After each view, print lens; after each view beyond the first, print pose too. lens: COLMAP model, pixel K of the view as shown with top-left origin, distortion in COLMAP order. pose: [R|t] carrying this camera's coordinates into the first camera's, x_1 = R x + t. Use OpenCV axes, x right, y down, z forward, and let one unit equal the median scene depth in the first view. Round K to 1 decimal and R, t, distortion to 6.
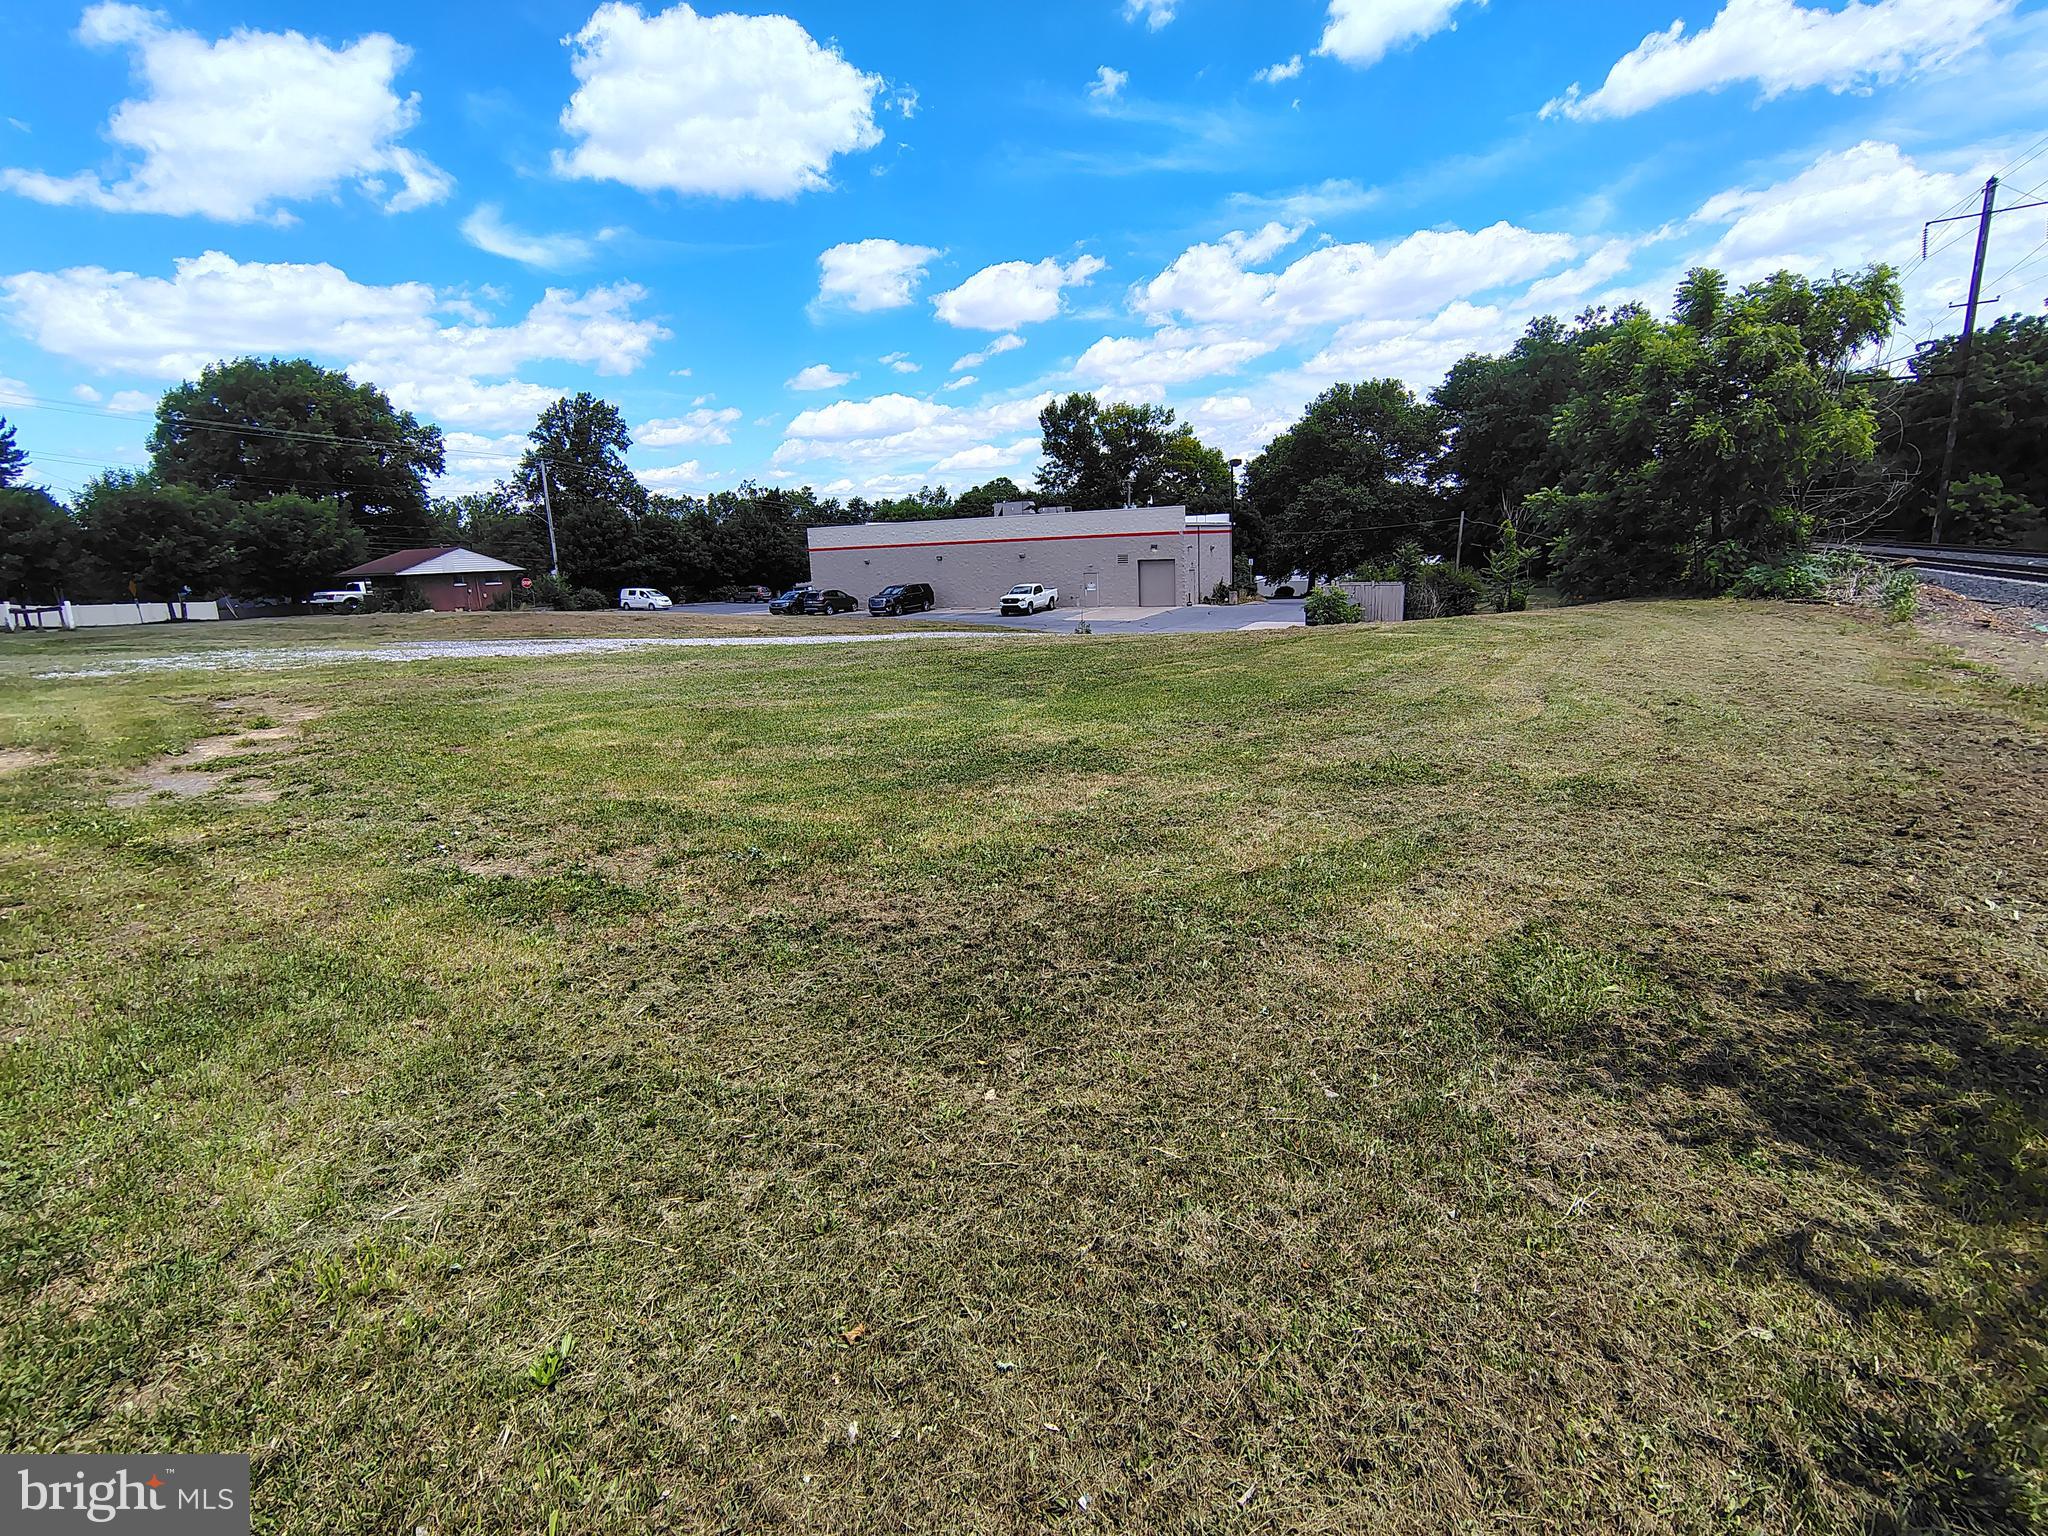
lens RADIAL K [[974.2, 0, 1024.0], [0, 974.2, 768.0], [0, 0, 1]] dist [-0.000748, -0.000130]
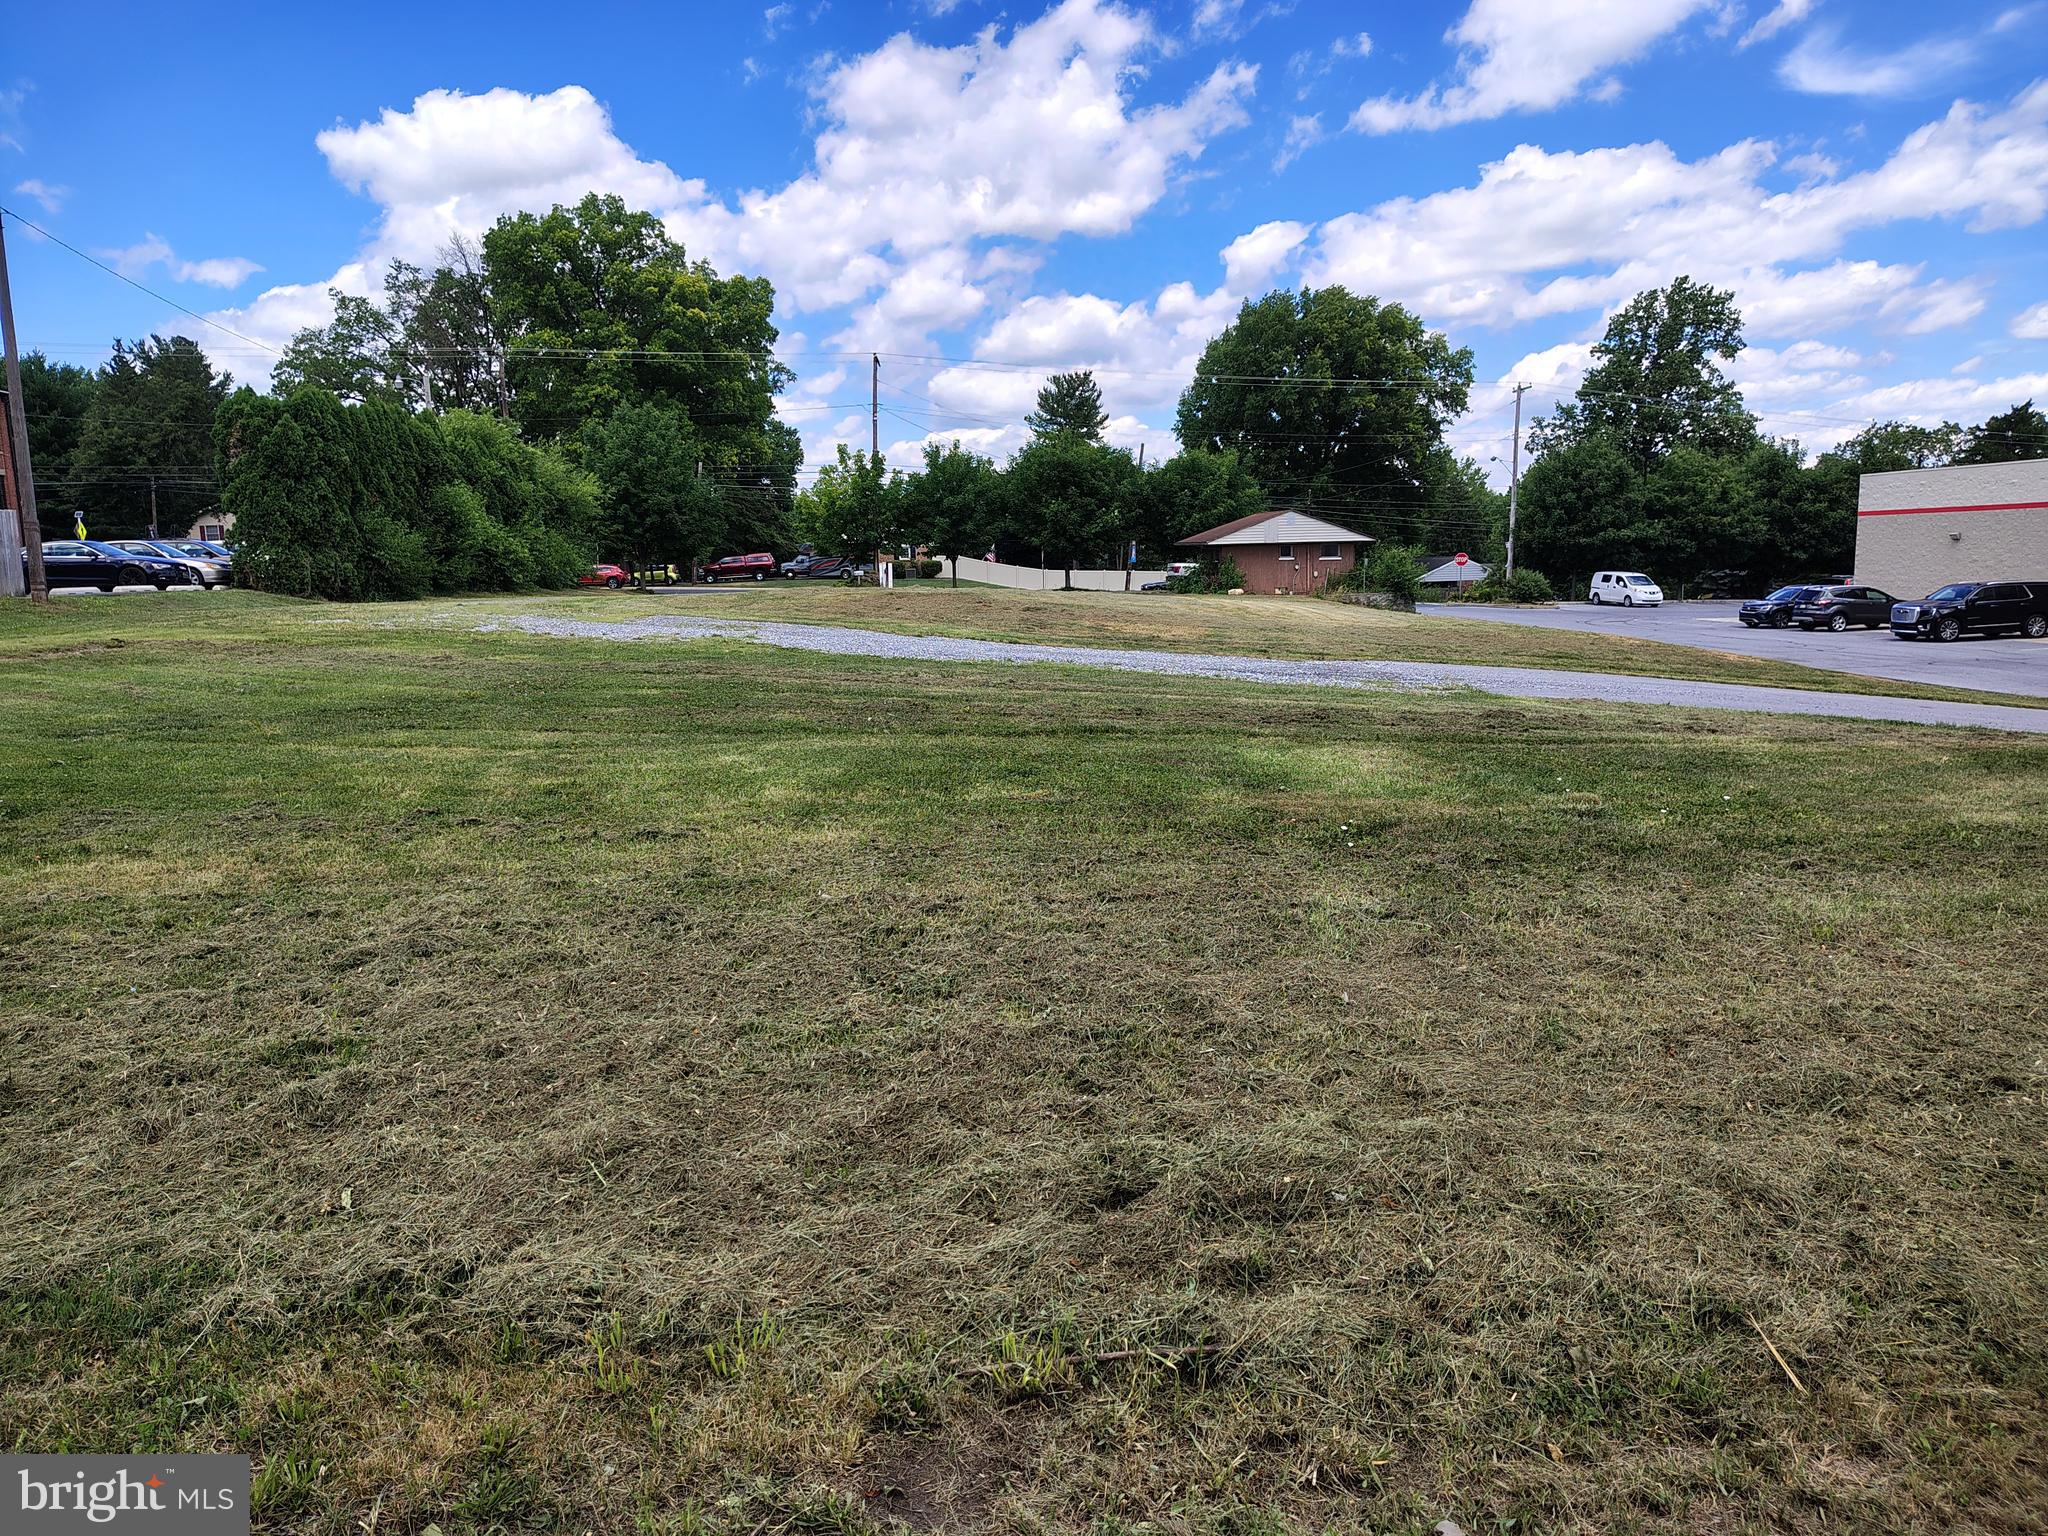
lens RADIAL K [[1468.3, 0, 1046.5], [0, 1468.3, 764.2], [0, 0, 1]] dist [0.054164, -0.078026]
pose [[0.573877, 0.138440, -0.807155, 0.194013], [-0.180627, 0.982733, 0.040131, -0.030522], [0.798774, 0.122764, 0.588973, 0.138048]]
